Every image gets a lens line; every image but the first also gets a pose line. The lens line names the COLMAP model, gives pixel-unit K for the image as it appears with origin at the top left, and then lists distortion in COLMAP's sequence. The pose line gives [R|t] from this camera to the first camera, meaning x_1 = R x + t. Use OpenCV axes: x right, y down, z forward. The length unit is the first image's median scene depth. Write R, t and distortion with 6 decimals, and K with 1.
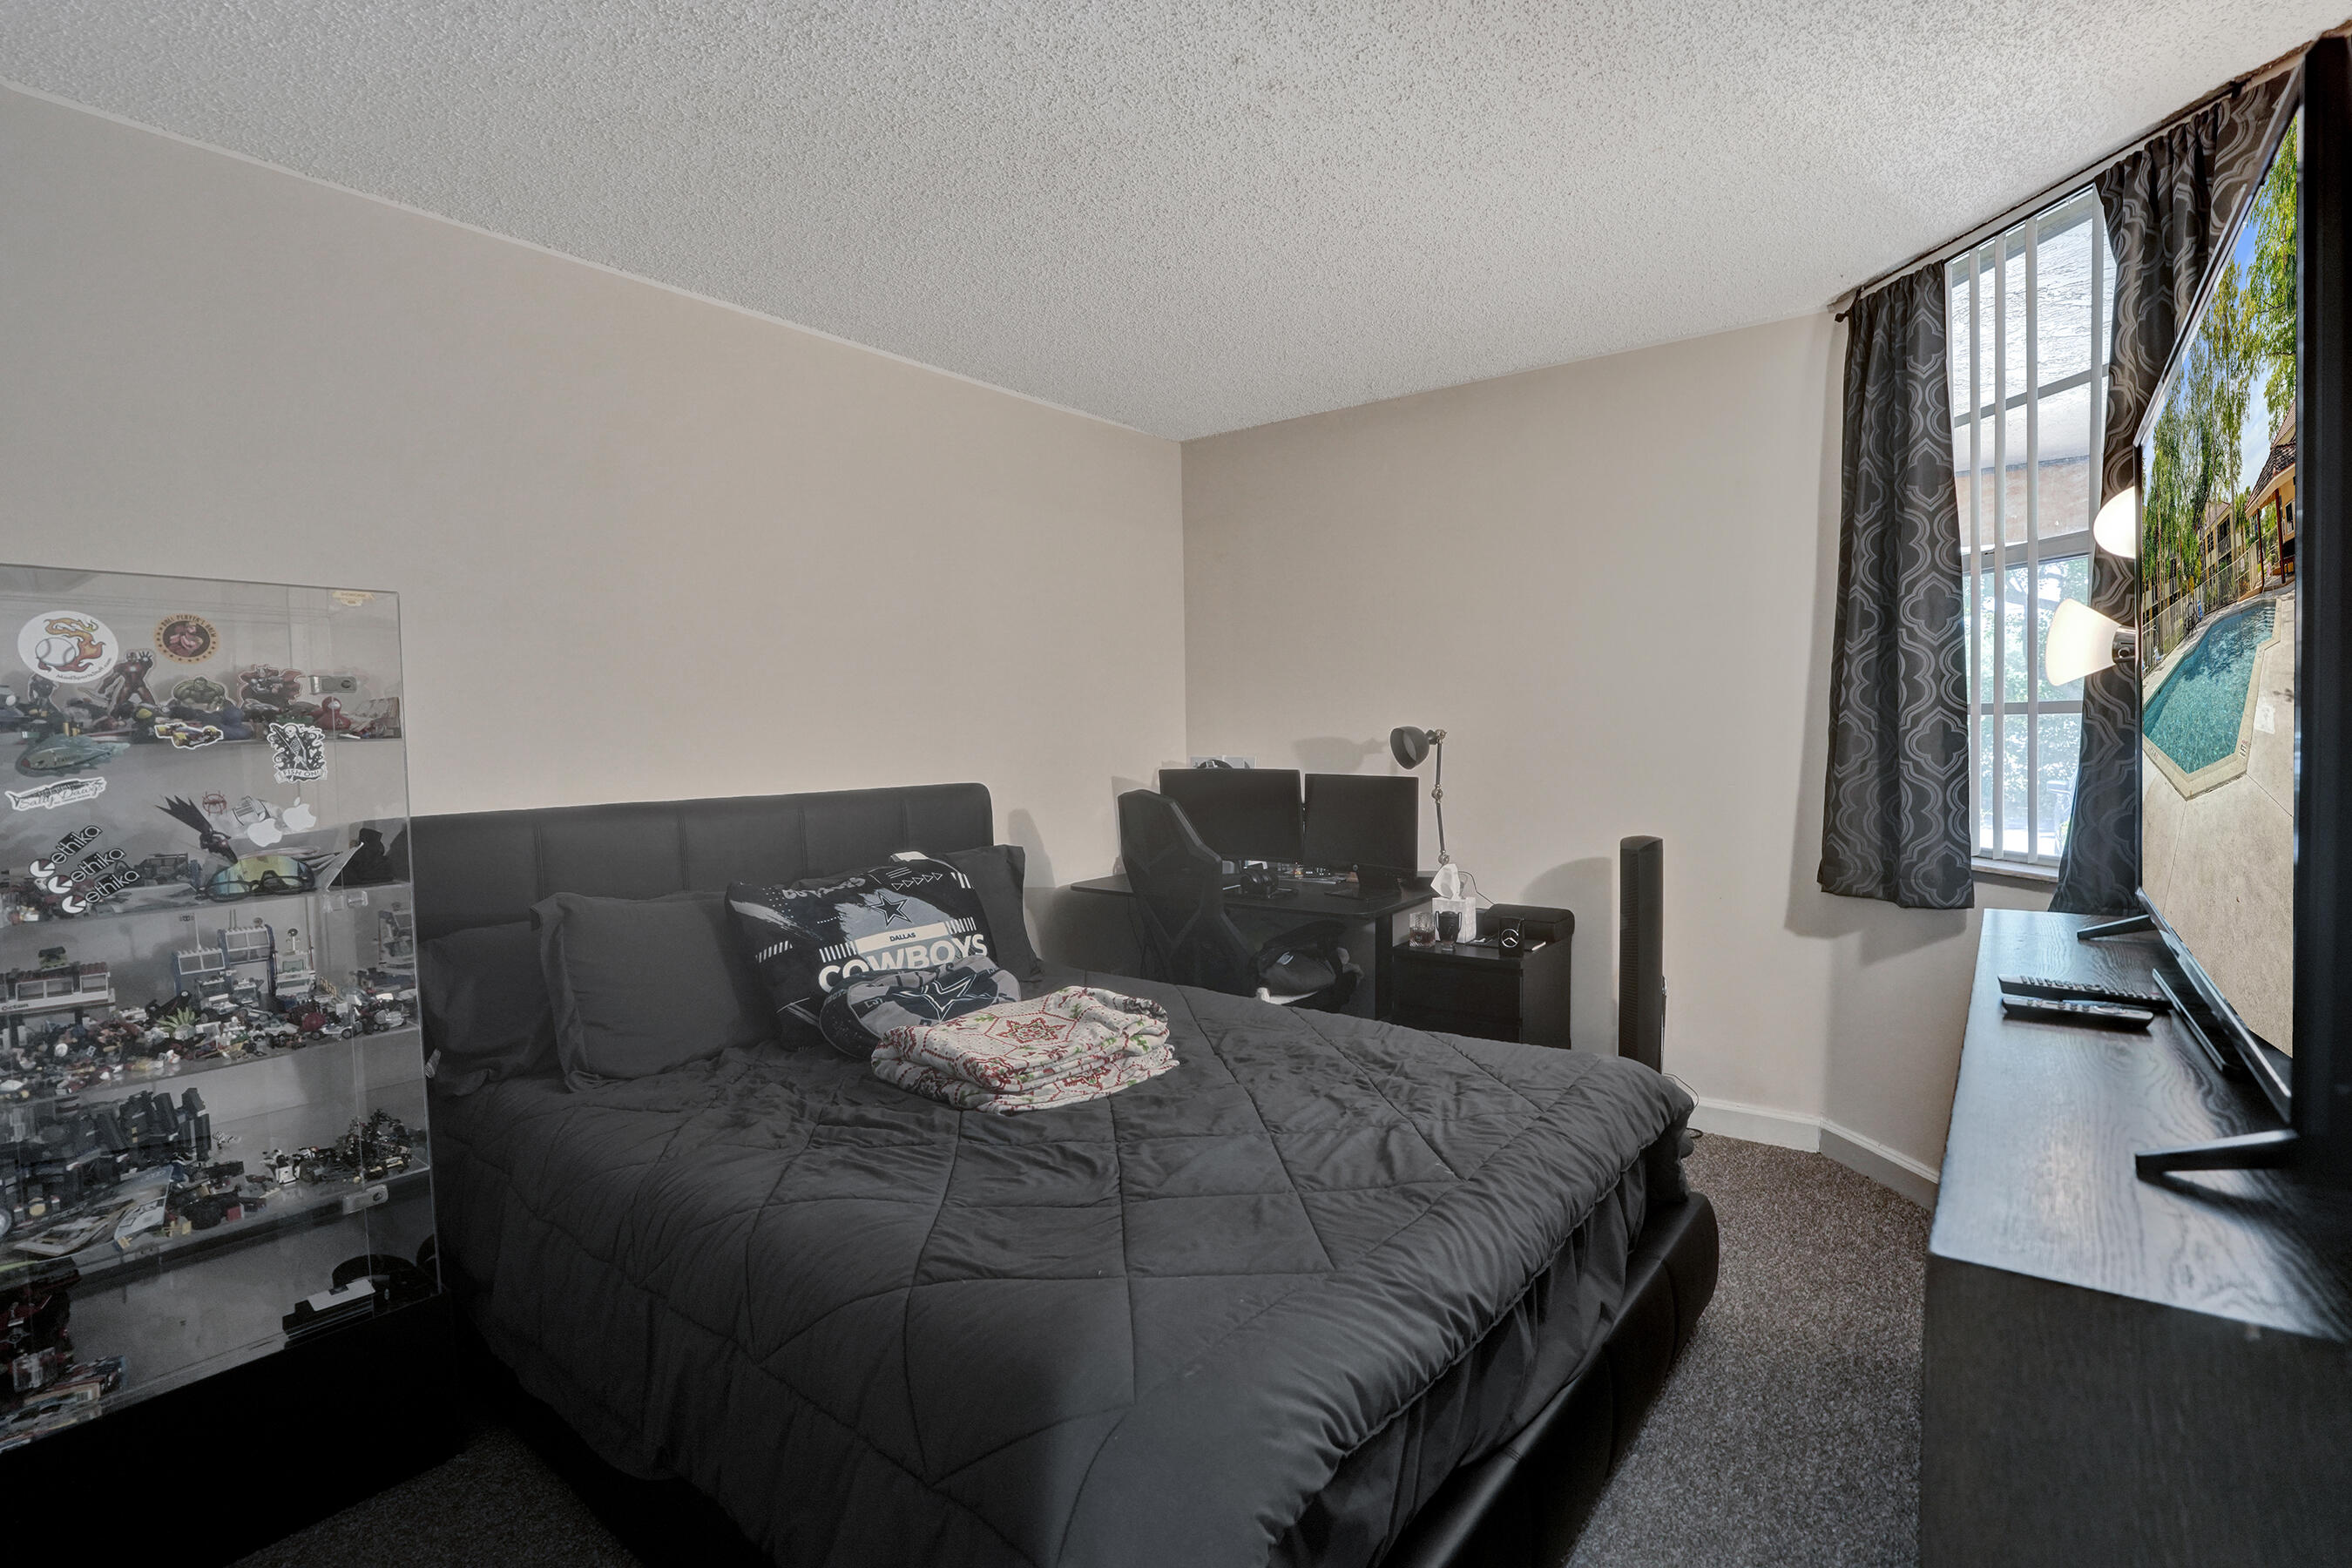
lens RADIAL K [[1149.3, 0, 1137.0], [0, 1149.3, 794.8], [0, 0, 1]] dist [-0.027495, 0.001627]
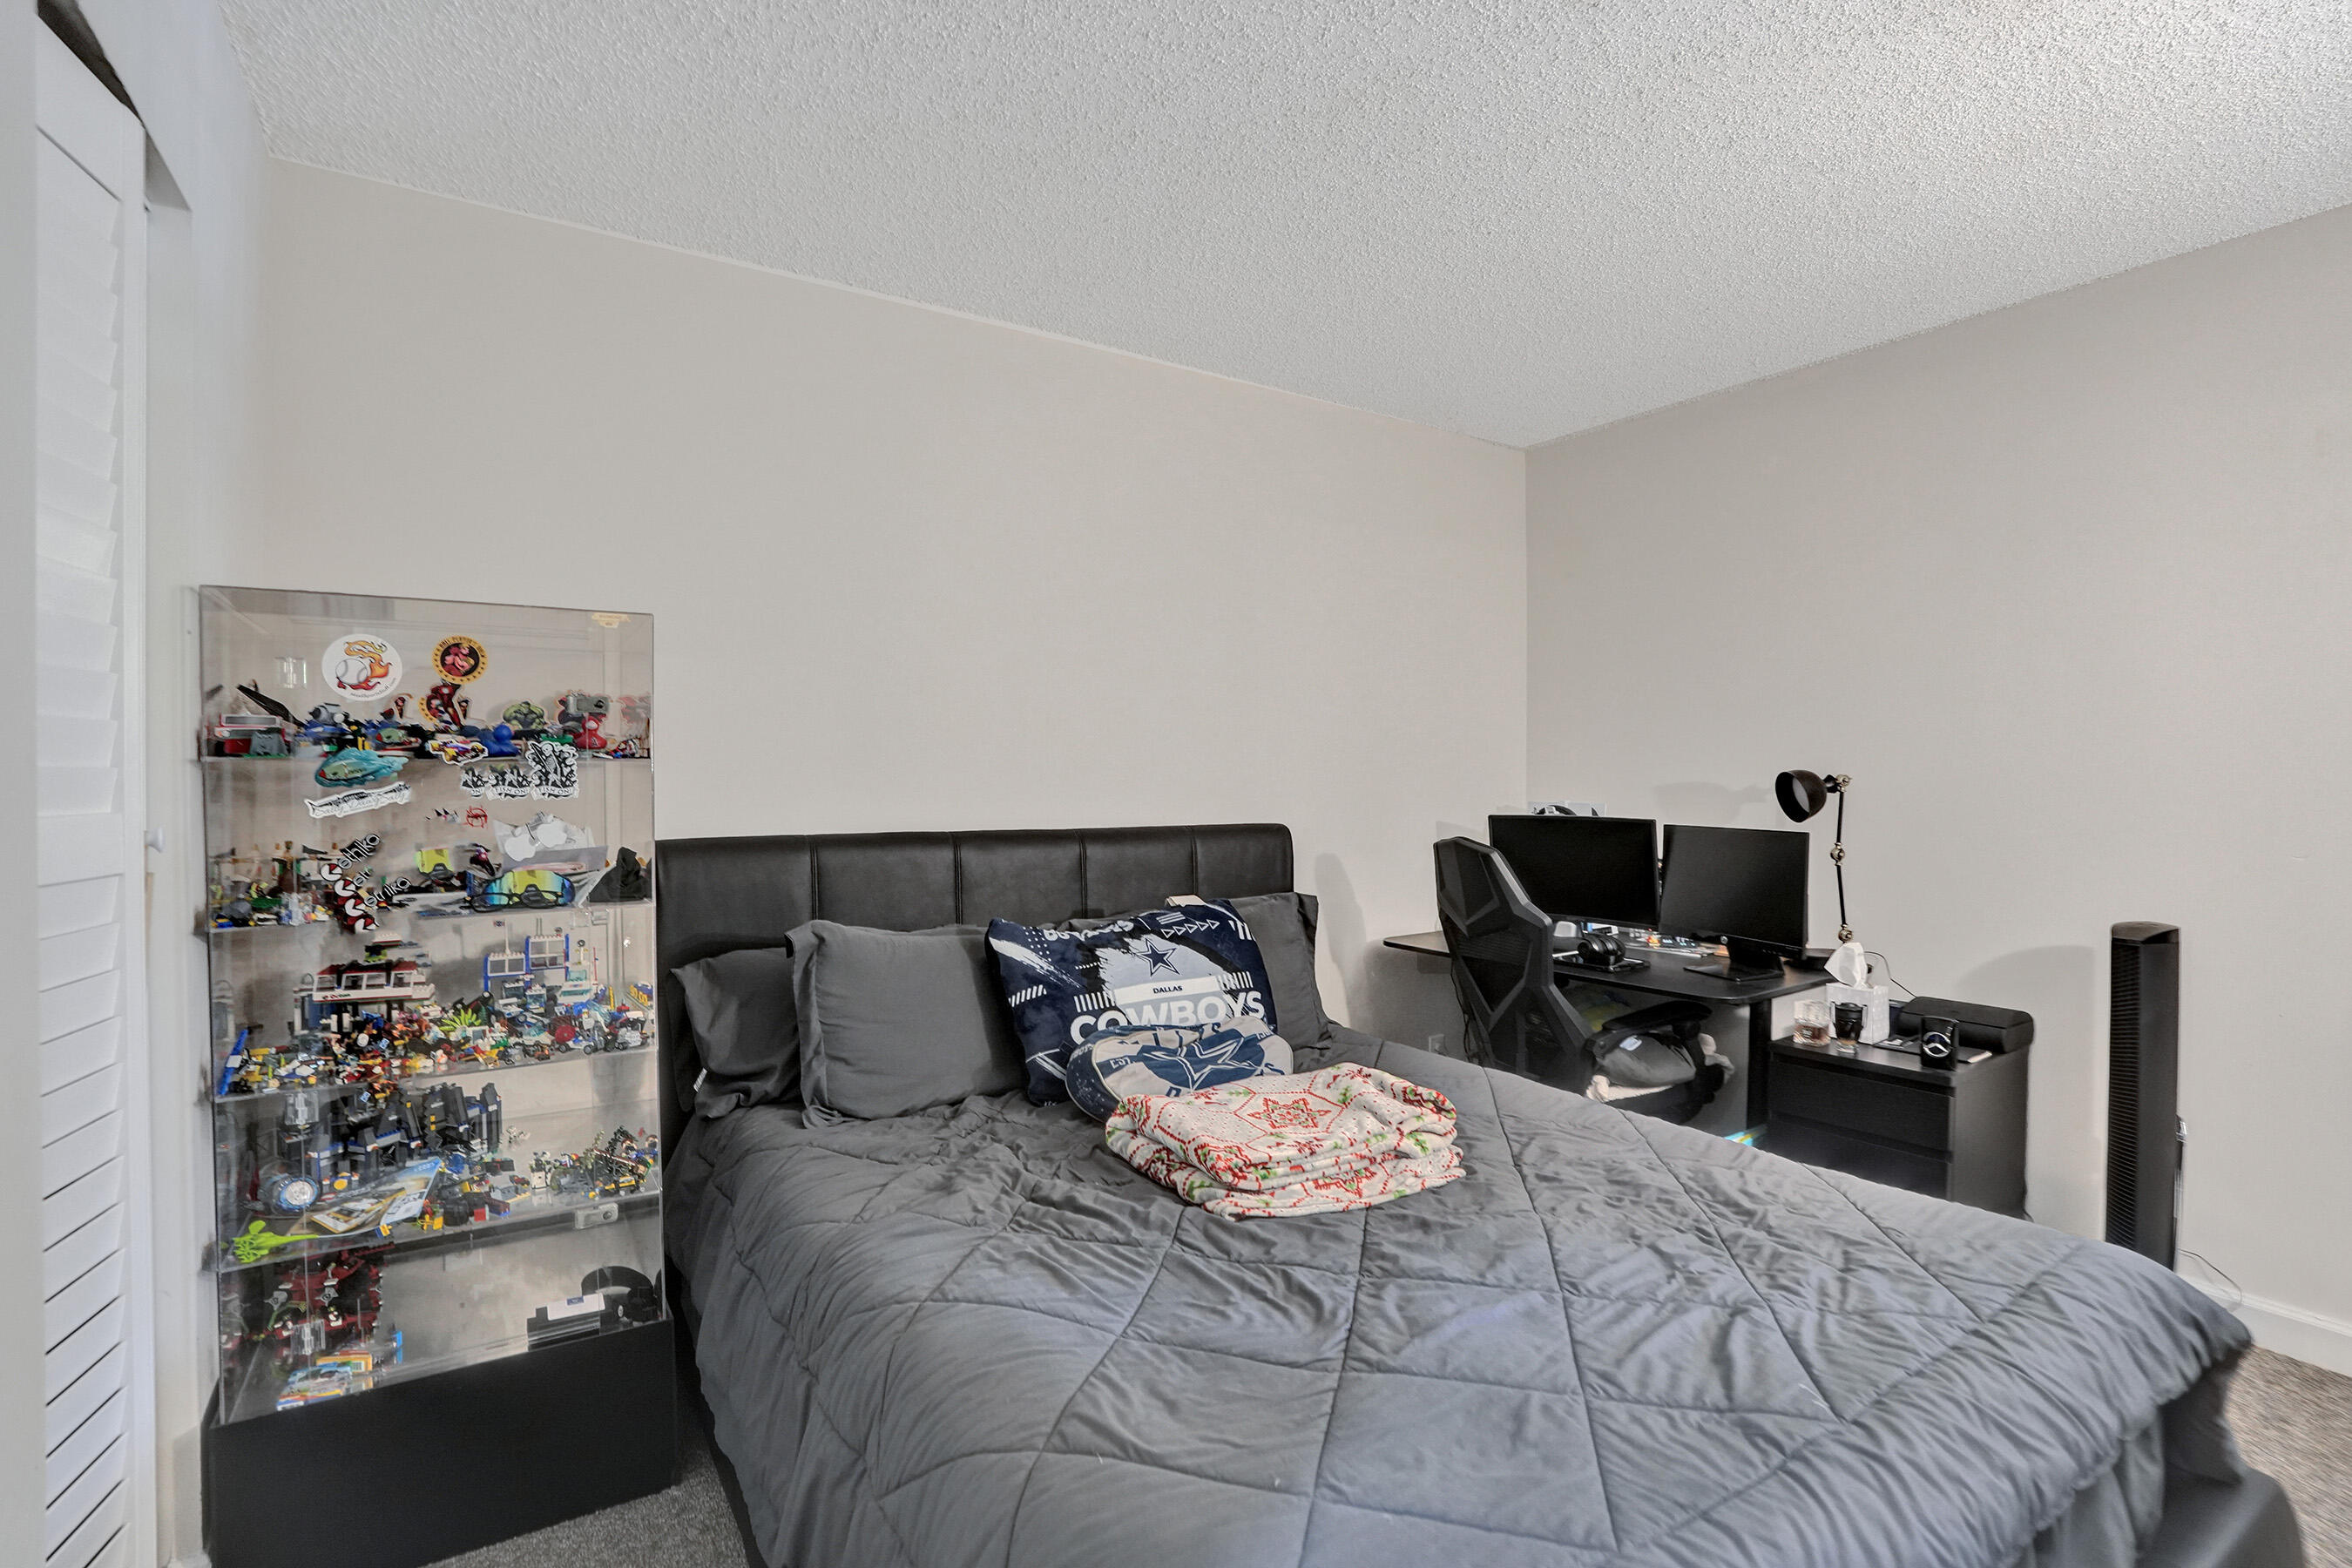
lens RADIAL K [[1121.0, 0, 1138.1], [0, 1121.0, 799.3], [0, 0, 1]] dist [-0.065259, 0.028587]
pose [[0.948056, 0.024233, -0.317180, 0.070179], [-0.034702, 0.999022, -0.027398, -0.002040], [0.316206, 0.036982, 0.947969, 0.202278]]
